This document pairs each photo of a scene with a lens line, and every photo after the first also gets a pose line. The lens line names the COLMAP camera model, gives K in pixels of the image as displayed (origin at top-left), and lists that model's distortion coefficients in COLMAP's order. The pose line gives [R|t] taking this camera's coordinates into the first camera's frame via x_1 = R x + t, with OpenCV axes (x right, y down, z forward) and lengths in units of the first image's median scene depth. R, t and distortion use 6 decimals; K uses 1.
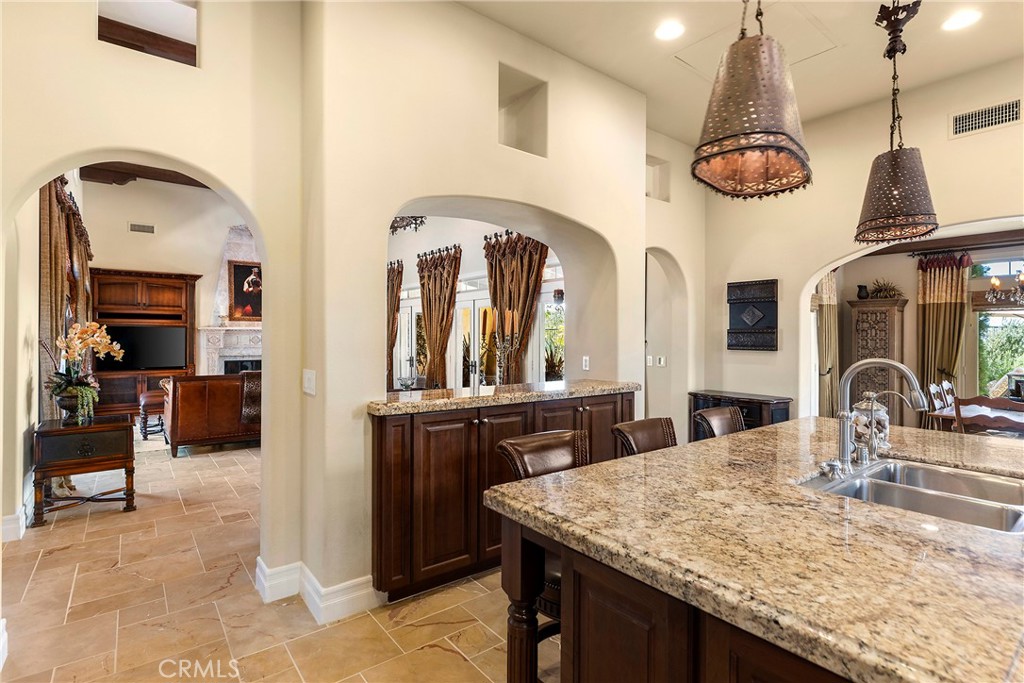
lens RADIAL K [[508.6, 0, 515.6], [0, 508.6, 334.0], [0, 0, 1]] dist [0.017886, 0.000552]
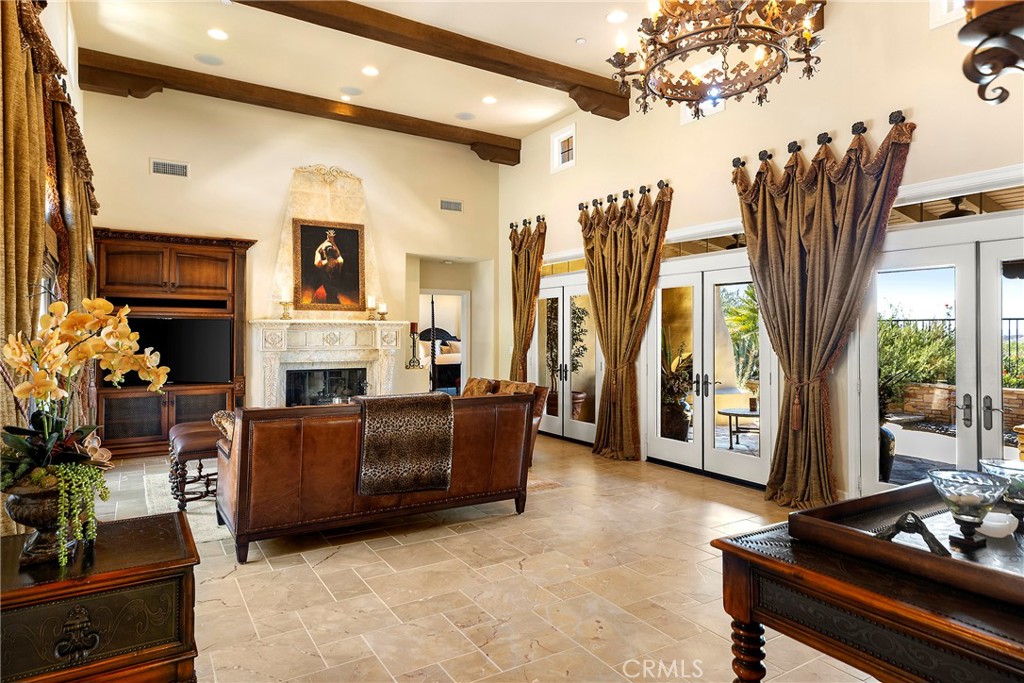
lens RADIAL K [[571.8, 0, 517.7], [0, 571.8, 324.8], [0, 0, 1]] dist [0.014760, 0.003393]
pose [[0.998294, -0.002560, -0.058331, -0.246699], [0.001999, 0.999951, -0.009680, 0.001249], [0.058353, 0.009547, 0.998250, 0.300671]]
